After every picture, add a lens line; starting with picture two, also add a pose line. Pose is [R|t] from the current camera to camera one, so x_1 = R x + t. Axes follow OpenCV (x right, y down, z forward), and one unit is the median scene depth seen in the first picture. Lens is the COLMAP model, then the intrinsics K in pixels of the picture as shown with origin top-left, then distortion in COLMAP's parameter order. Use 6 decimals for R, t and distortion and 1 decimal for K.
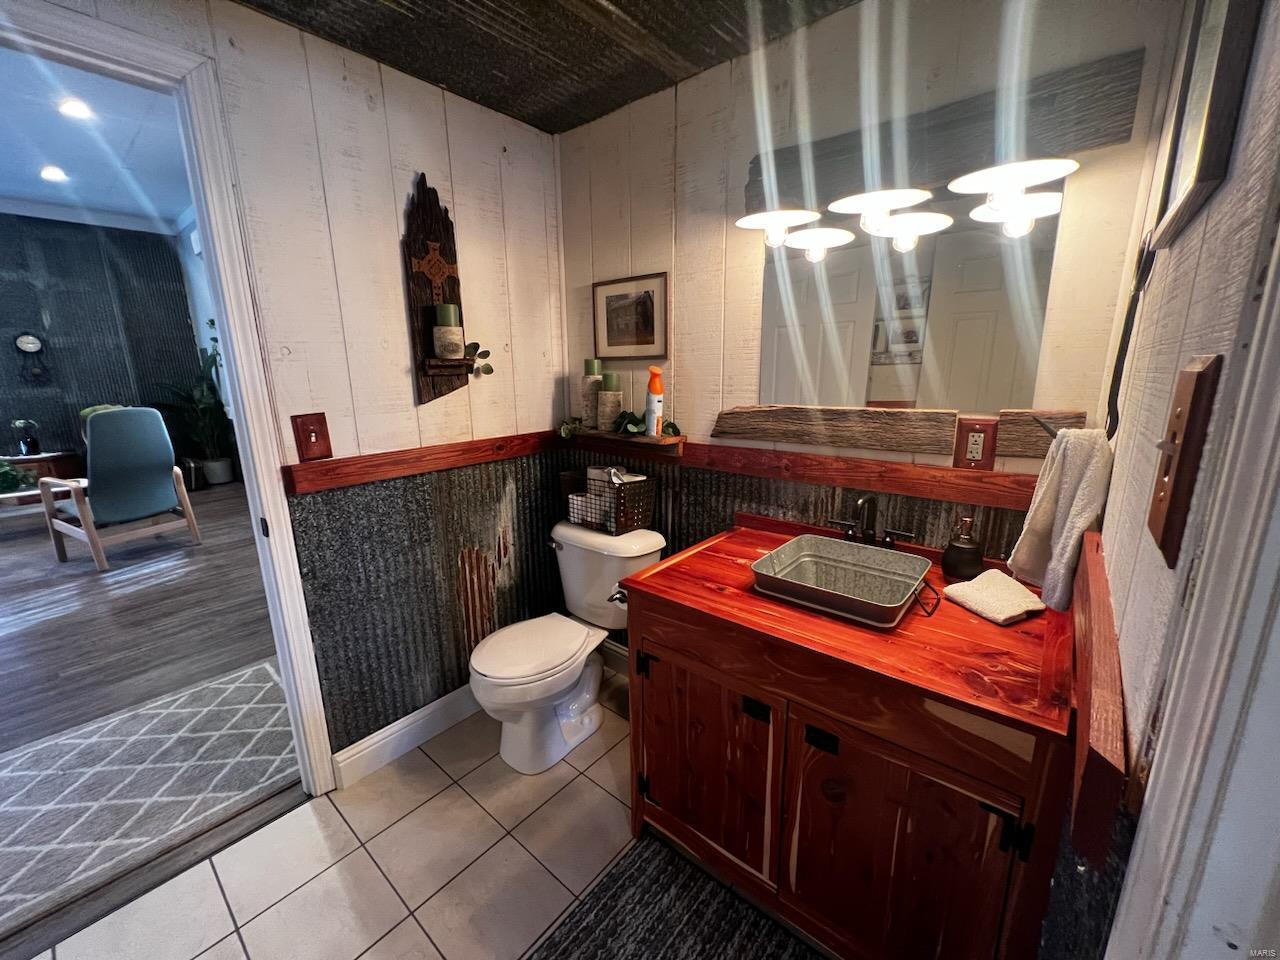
lens RADIAL K [[510.4, 0, 640.0], [0, 510.4, 480.0], [0, 0, 1]] dist [0.000990, -0.000096]
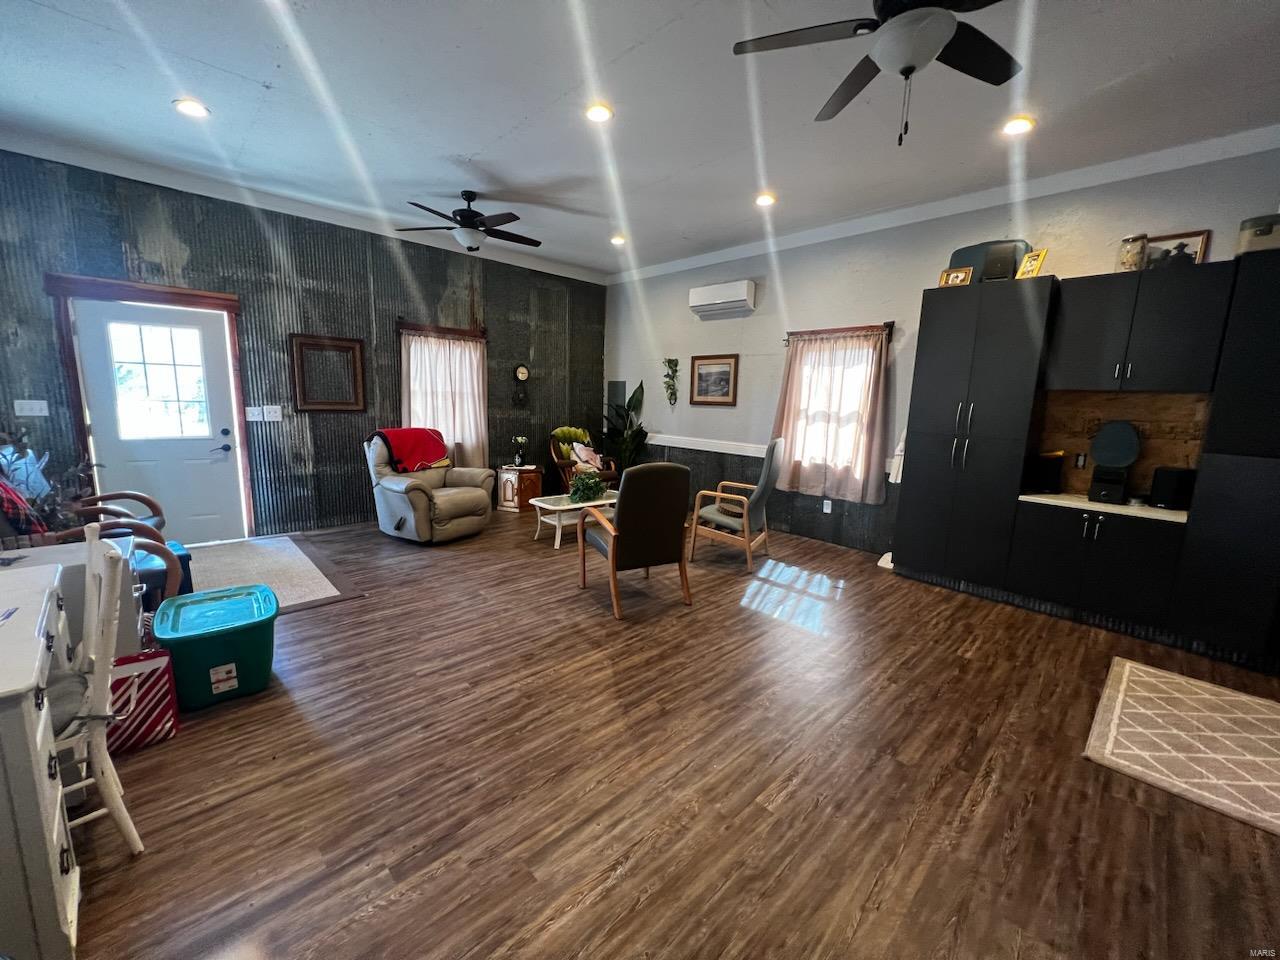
lens RADIAL K [[510.4, 0, 640.0], [0, 510.4, 480.0], [0, 0, 1]] dist [0.000990, -0.000096]
pose [[0.993776, 0.060473, -0.093554, -1.150118], [-0.066303, 0.995962, -0.060525, 0.050631], [0.089516, 0.066352, 0.993773, -0.209989]]
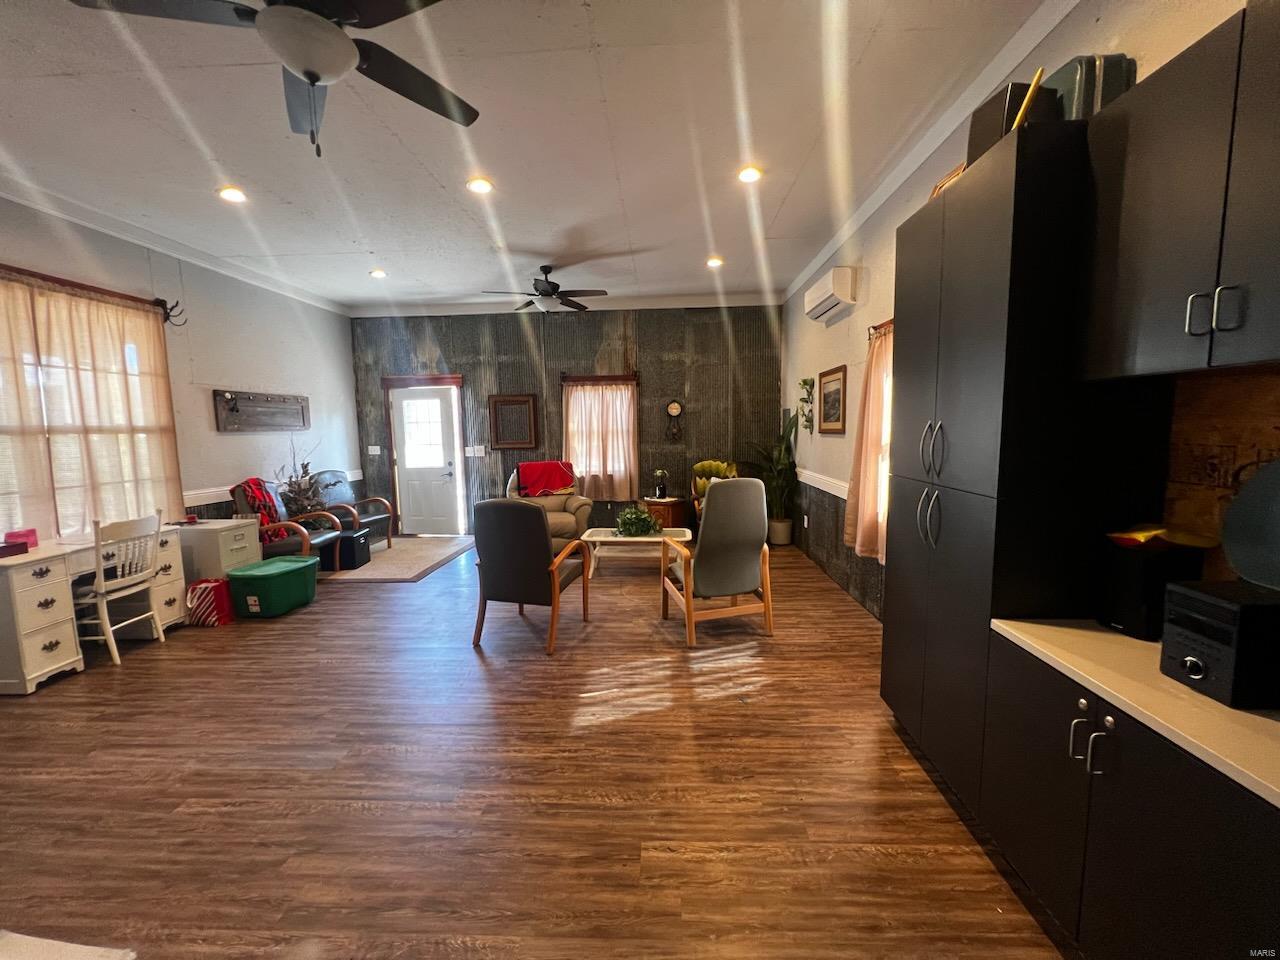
lens RADIAL K [[510.4, 0, 640.0], [0, 510.4, 480.0], [0, 0, 1]] dist [0.000990, -0.000096]
pose [[0.609230, 0.084891, -0.788437, -0.376324], [-0.164878, 0.986085, -0.021230, -0.084317], [0.775664, 0.142930, 0.614749, 0.292780]]
